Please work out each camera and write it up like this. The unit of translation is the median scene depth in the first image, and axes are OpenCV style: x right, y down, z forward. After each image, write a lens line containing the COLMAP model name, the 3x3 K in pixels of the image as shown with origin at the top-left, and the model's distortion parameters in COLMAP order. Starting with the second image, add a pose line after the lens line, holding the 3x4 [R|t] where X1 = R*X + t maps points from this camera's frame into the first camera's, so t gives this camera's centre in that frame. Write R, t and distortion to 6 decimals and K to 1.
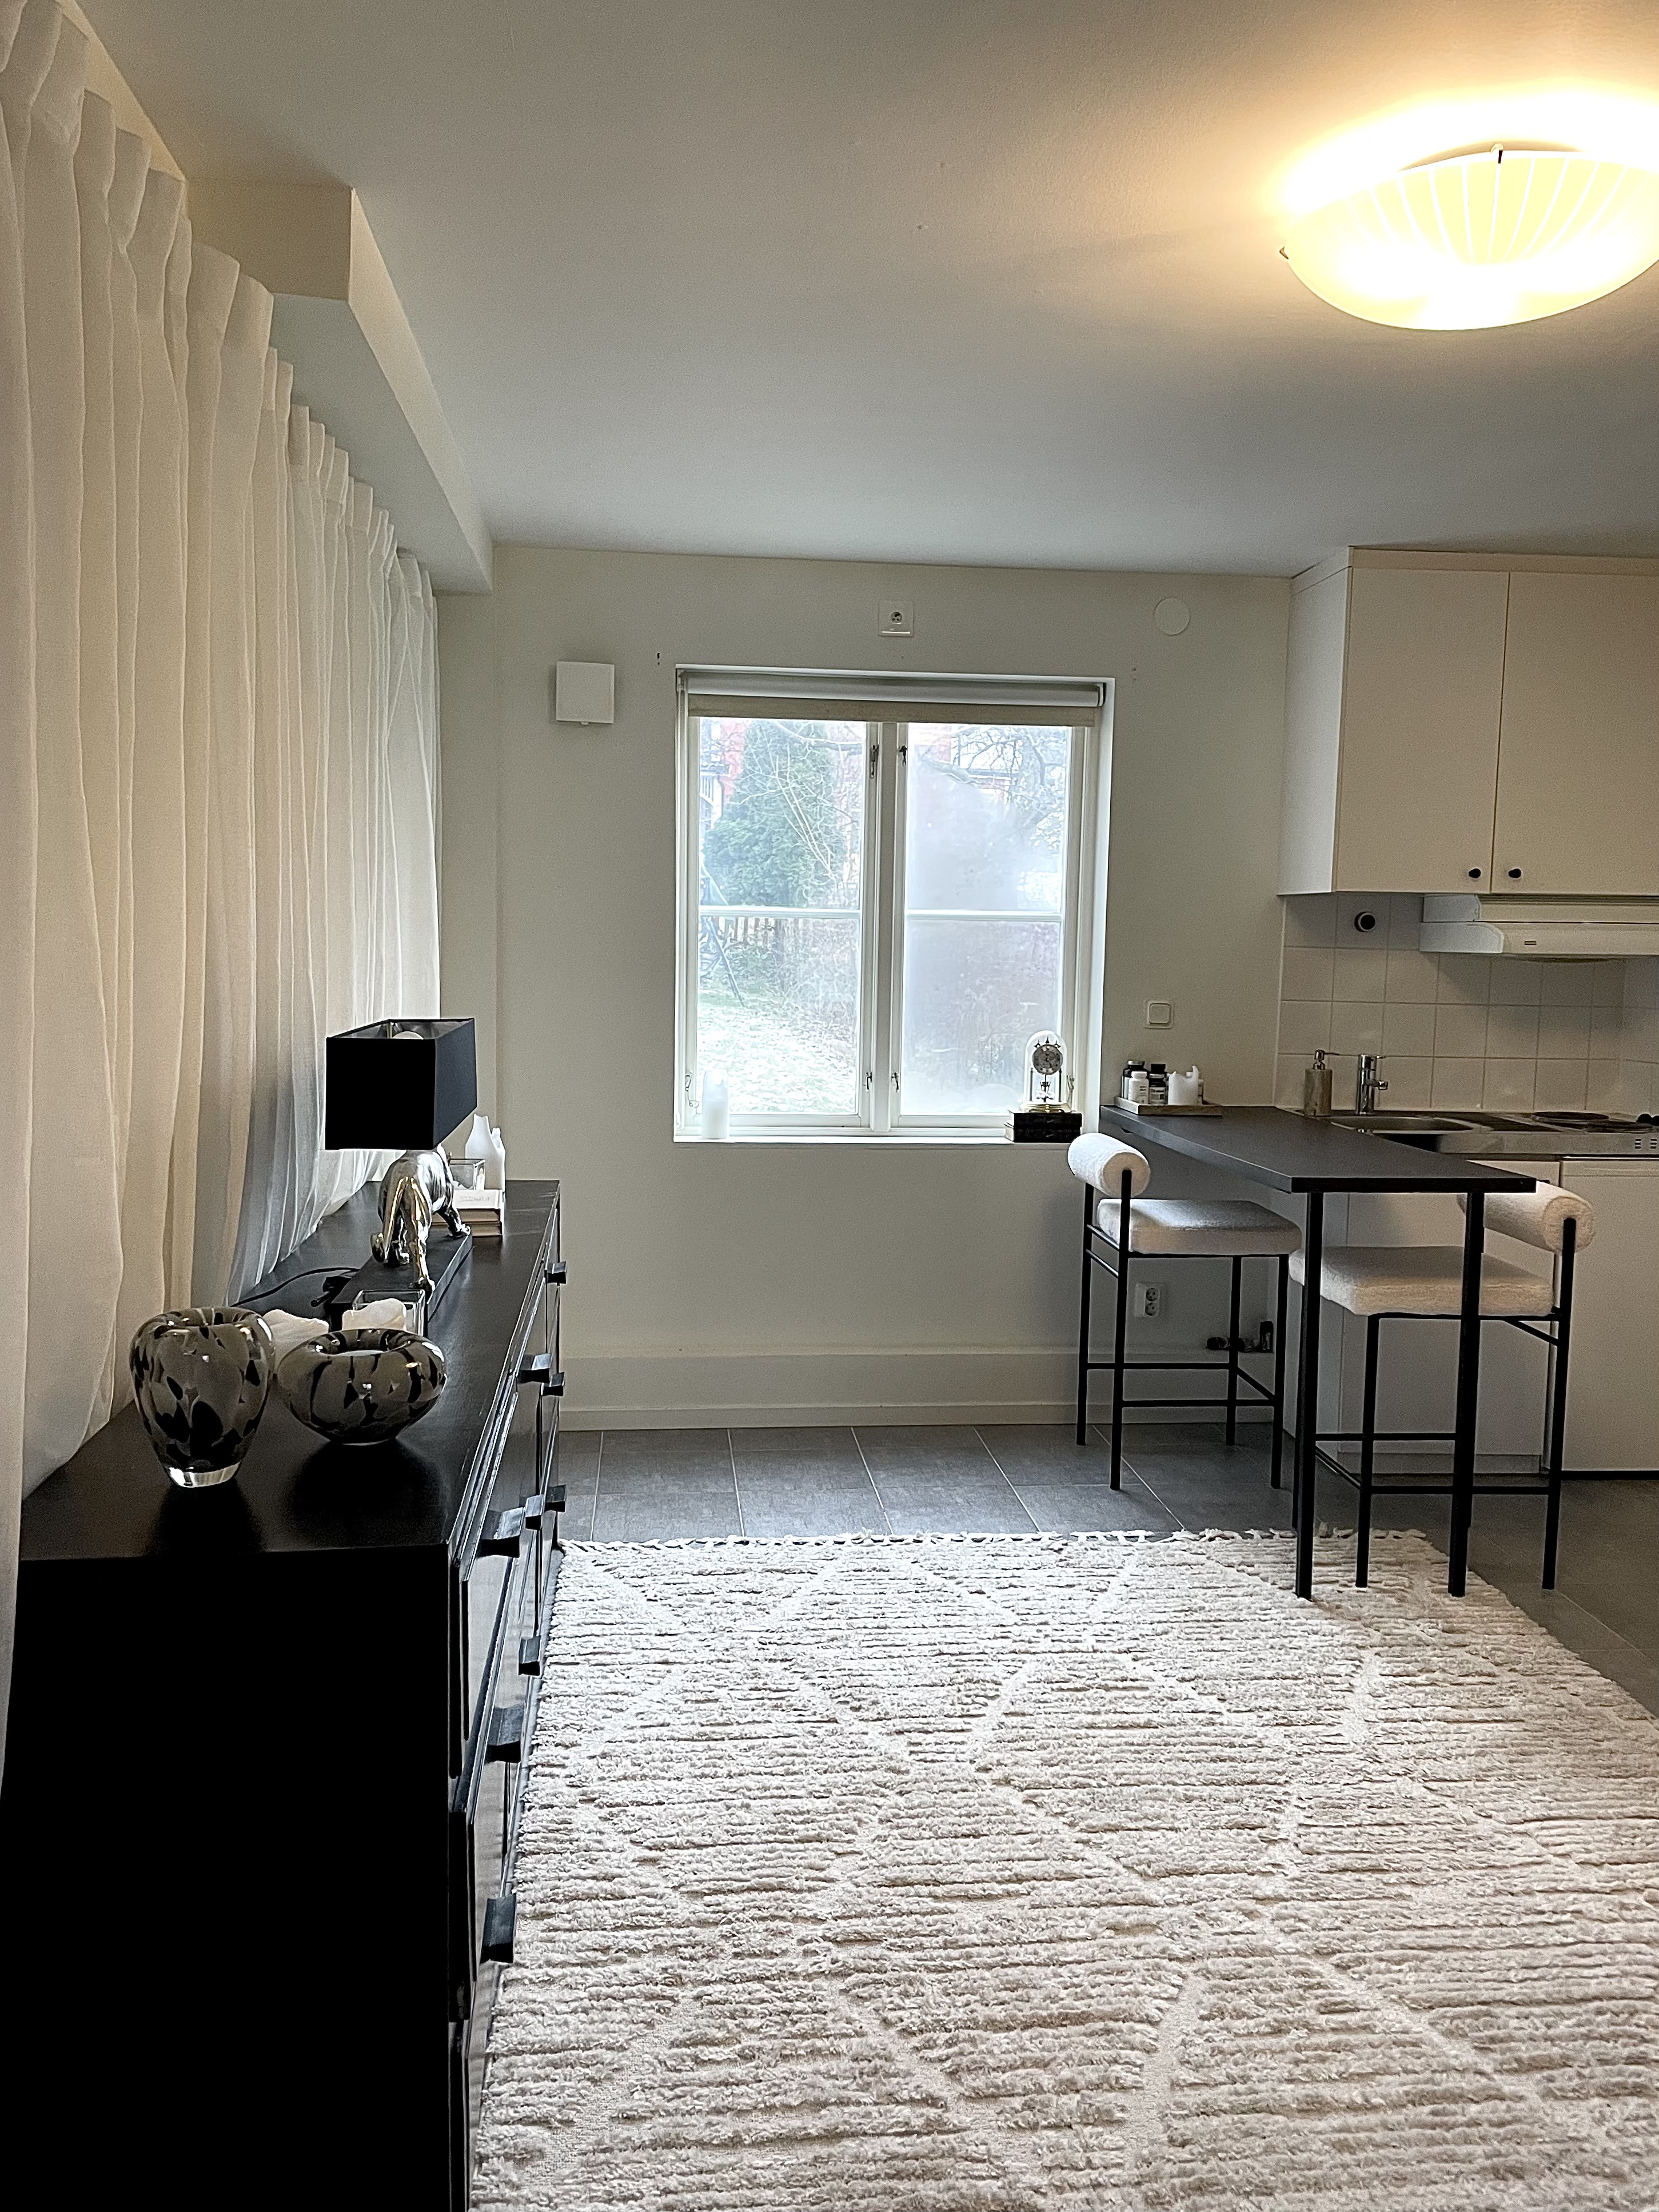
lens RADIAL K [[1681.7, 0, 825.2], [0, 1681.7, 1100.9], [0, 0, 1]] dist [0.001006, -0.000101]
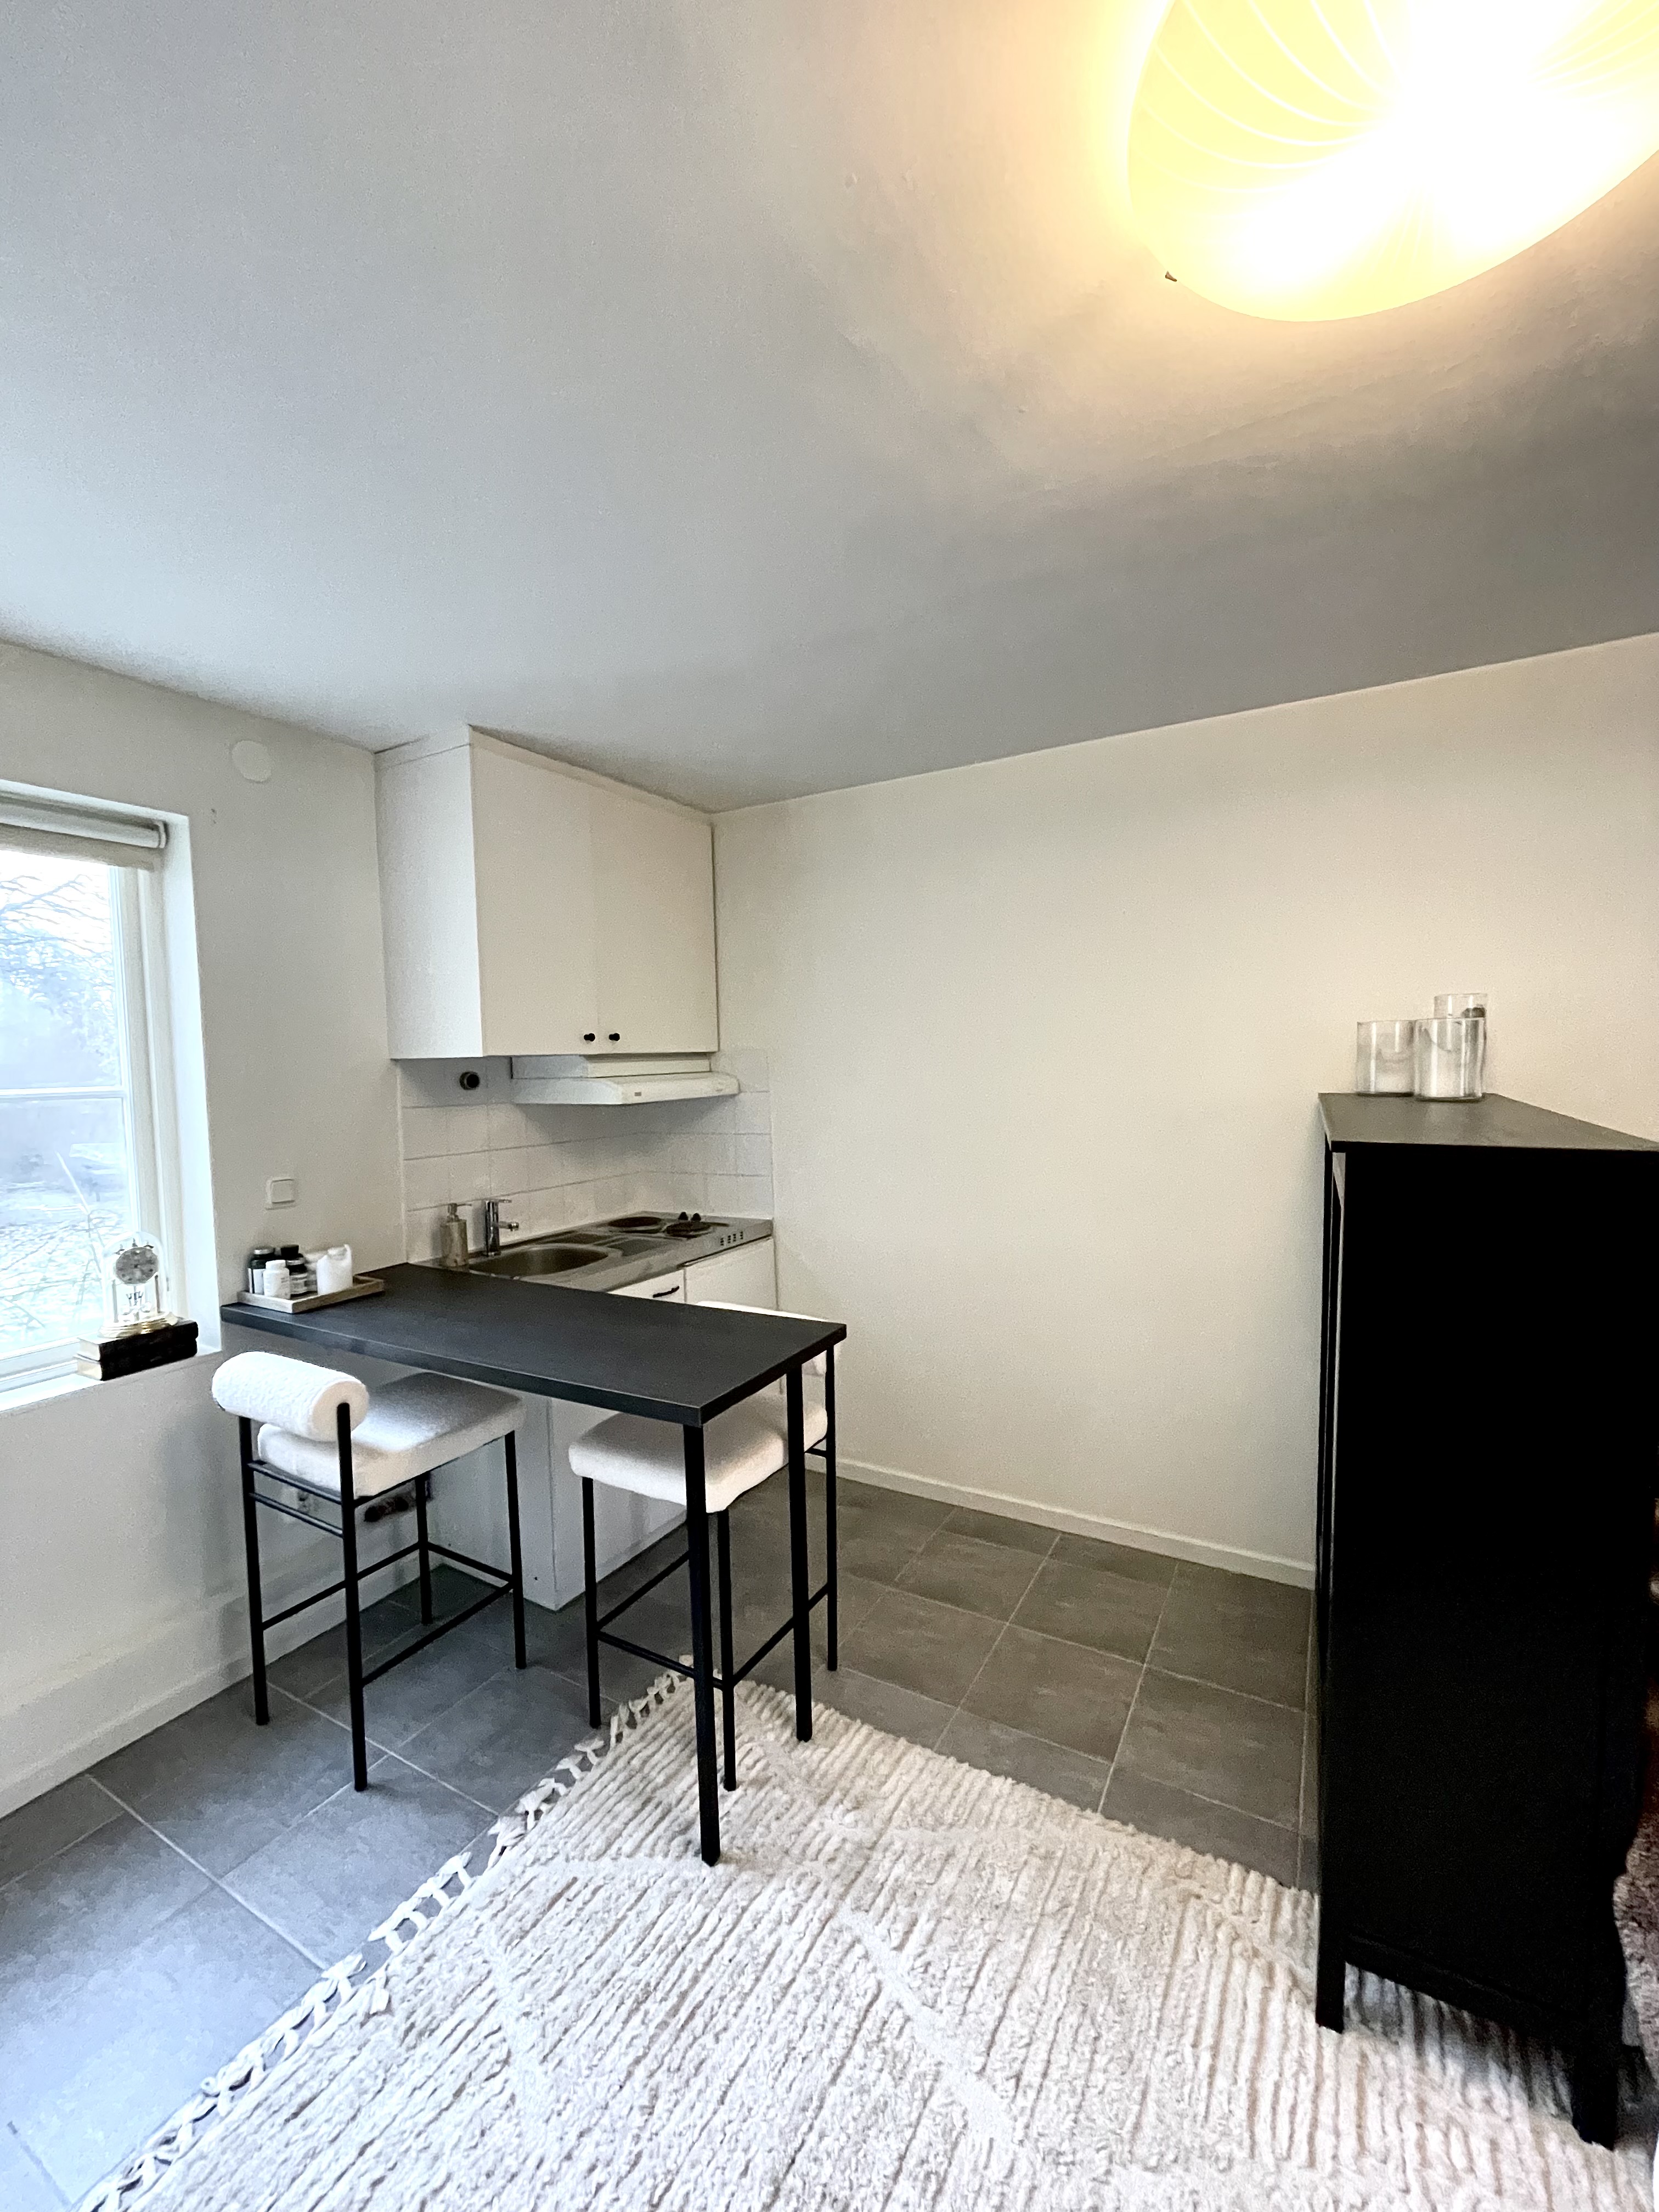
lens RADIAL K [[891.0, 0, 836.8], [0, 891.0, 1105.5], [0, 0, 1]] dist [-0.004840, 0.001220]
pose [[0.569398, -0.072843, 0.818828, -0.024272], [0.111856, 0.993668, 0.010614, -0.072647], [-0.814416, 0.085547, 0.573941, 0.489921]]
